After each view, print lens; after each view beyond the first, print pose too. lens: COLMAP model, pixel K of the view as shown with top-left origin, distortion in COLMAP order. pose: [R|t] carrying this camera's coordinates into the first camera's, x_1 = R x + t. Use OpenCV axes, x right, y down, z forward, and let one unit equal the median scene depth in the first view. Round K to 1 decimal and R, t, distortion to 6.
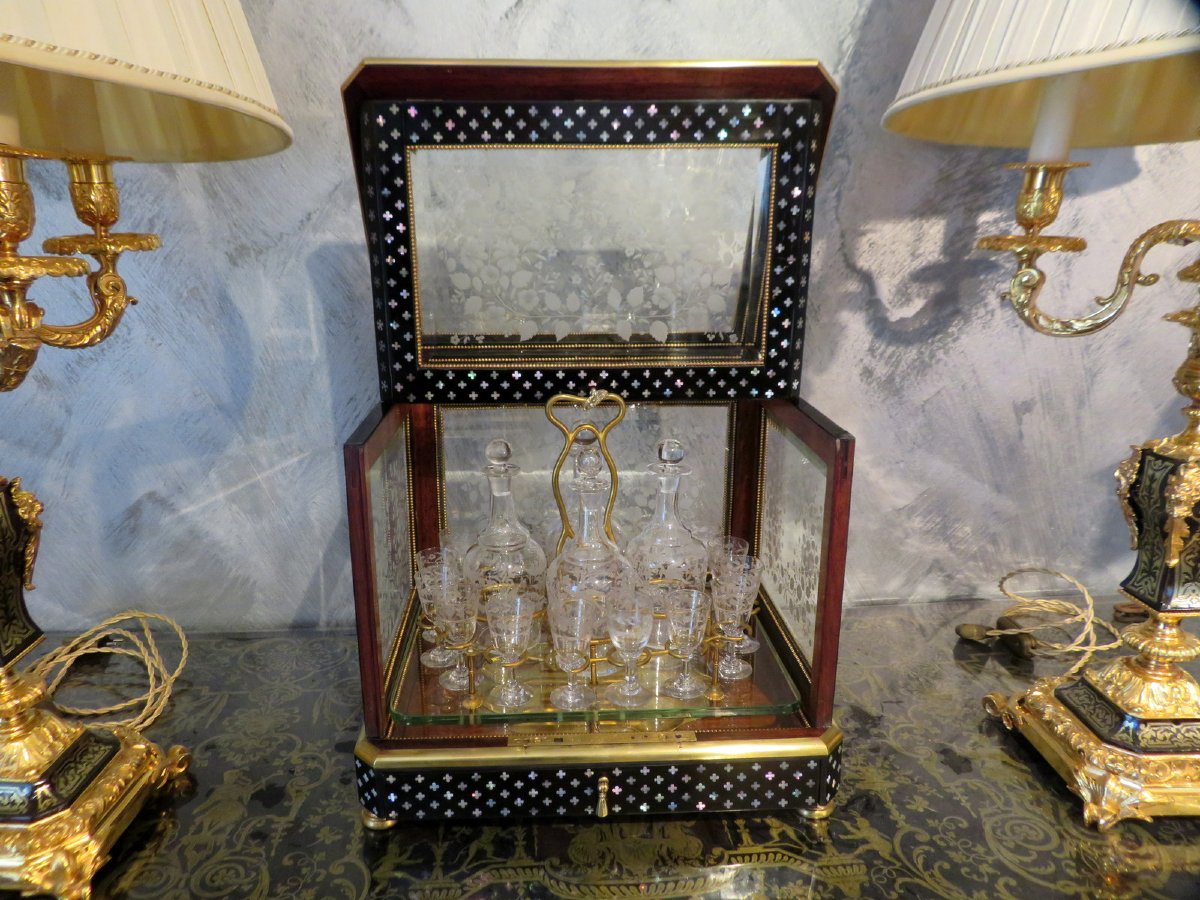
lens RADIAL K [[867.8, 0, 567.8], [0, 867.8, 498.3], [0, 0, 1]] dist [0.027880, 0.029167]
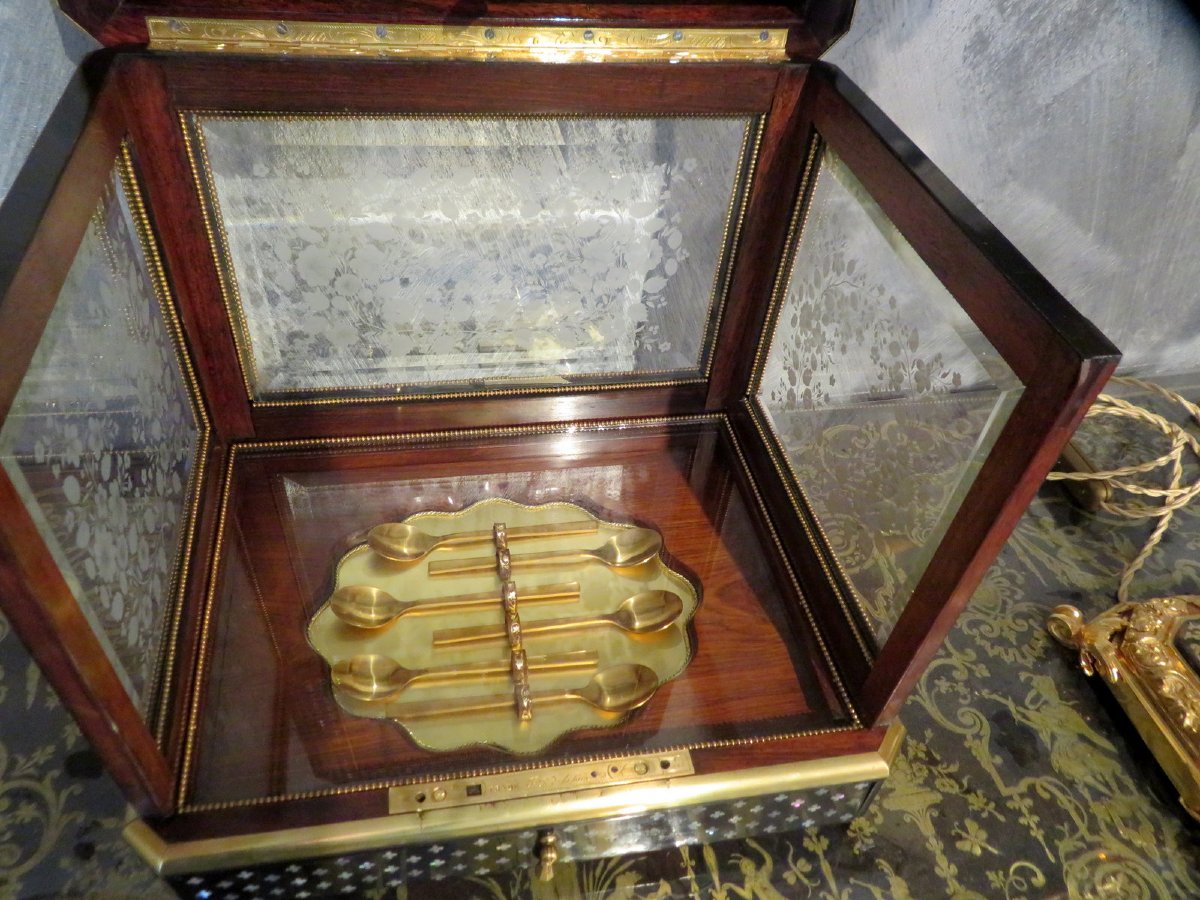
lens RADIAL K [[867.8, 0, 560.2], [0, 867.8, 498.0], [0, 0, 1]] dist [0.027880, 0.029167]
pose [[0.991942, -0.035197, 0.121708, 0.007248], [-0.025998, 0.883647, 0.467431, -0.188775], [-0.123999, -0.466829, 0.875611, 0.538906]]
